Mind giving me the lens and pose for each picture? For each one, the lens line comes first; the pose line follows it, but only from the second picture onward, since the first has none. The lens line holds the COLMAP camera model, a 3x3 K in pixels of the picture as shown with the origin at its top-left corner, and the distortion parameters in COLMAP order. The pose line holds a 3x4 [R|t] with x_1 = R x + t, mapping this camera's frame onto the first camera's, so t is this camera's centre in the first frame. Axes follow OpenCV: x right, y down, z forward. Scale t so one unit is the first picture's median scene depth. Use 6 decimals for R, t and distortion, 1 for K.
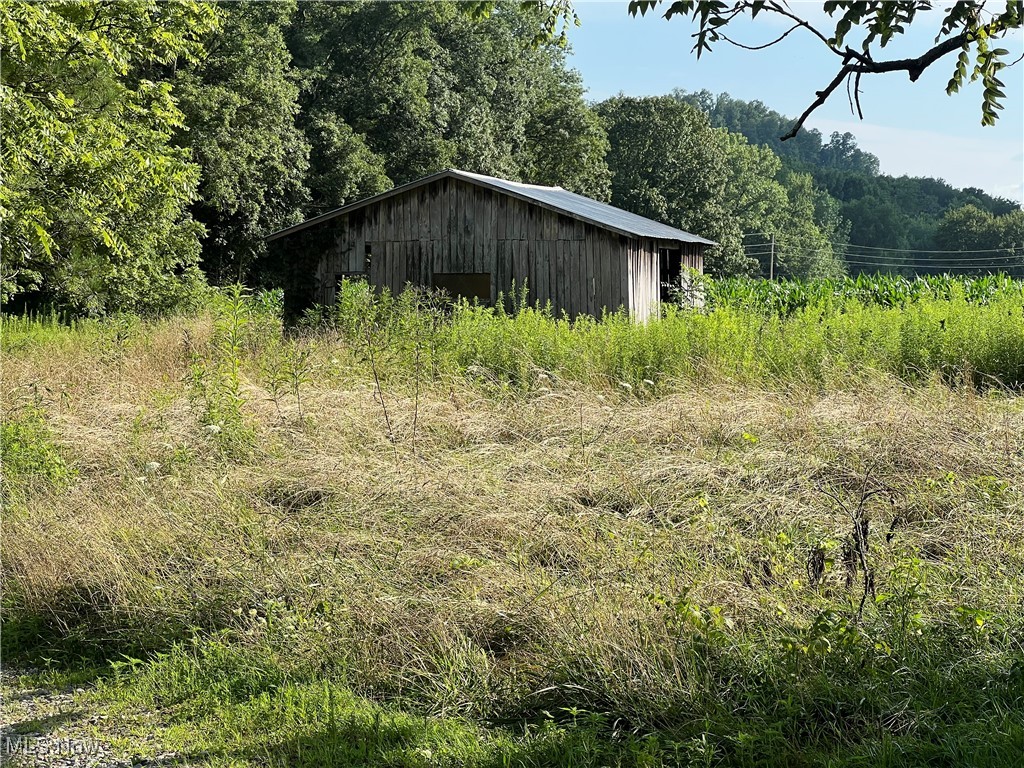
lens RADIAL K [[2296.8, 0, 512.0], [0, 2296.8, 384.0], [0, 0, 1]] dist [-0.031210, -0.084217]
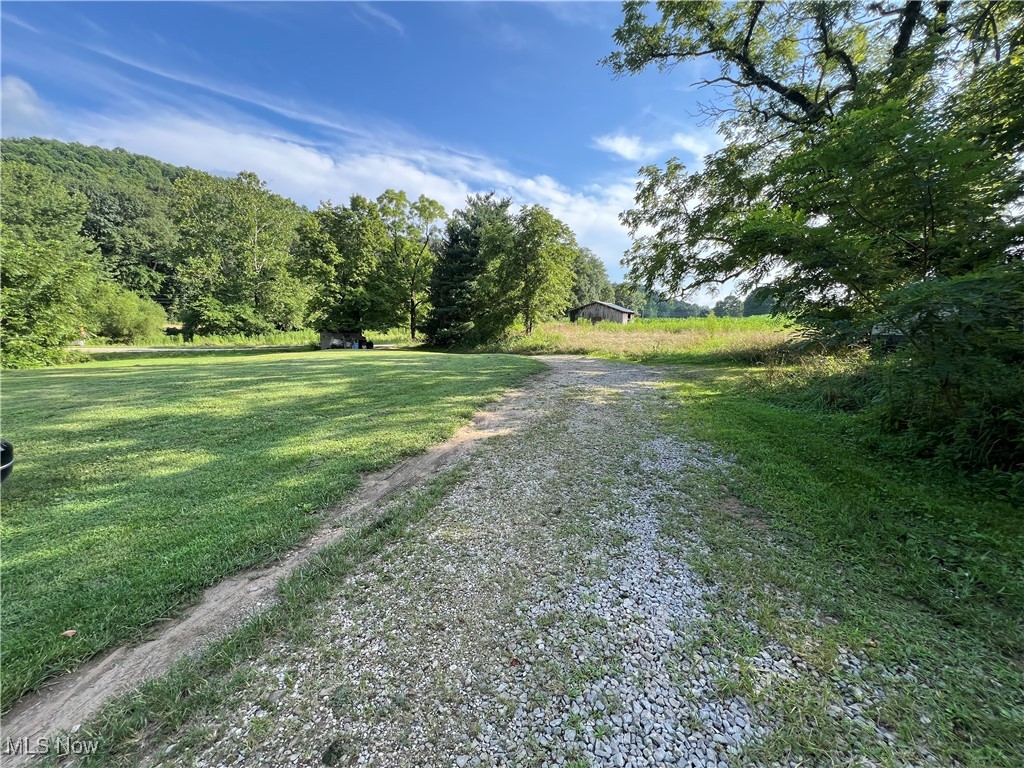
lens RADIAL K [[410.0, 0, 512.0], [0, 410.0, 384.0], [0, 0, 1]] dist [-0.000454, 0.000015]
pose [[0.981793, 0.041131, -0.185445, -0.035429], [-0.019046, 0.992671, 0.119337, 0.008276], [0.188995, -0.113632, 0.975381, -0.229325]]
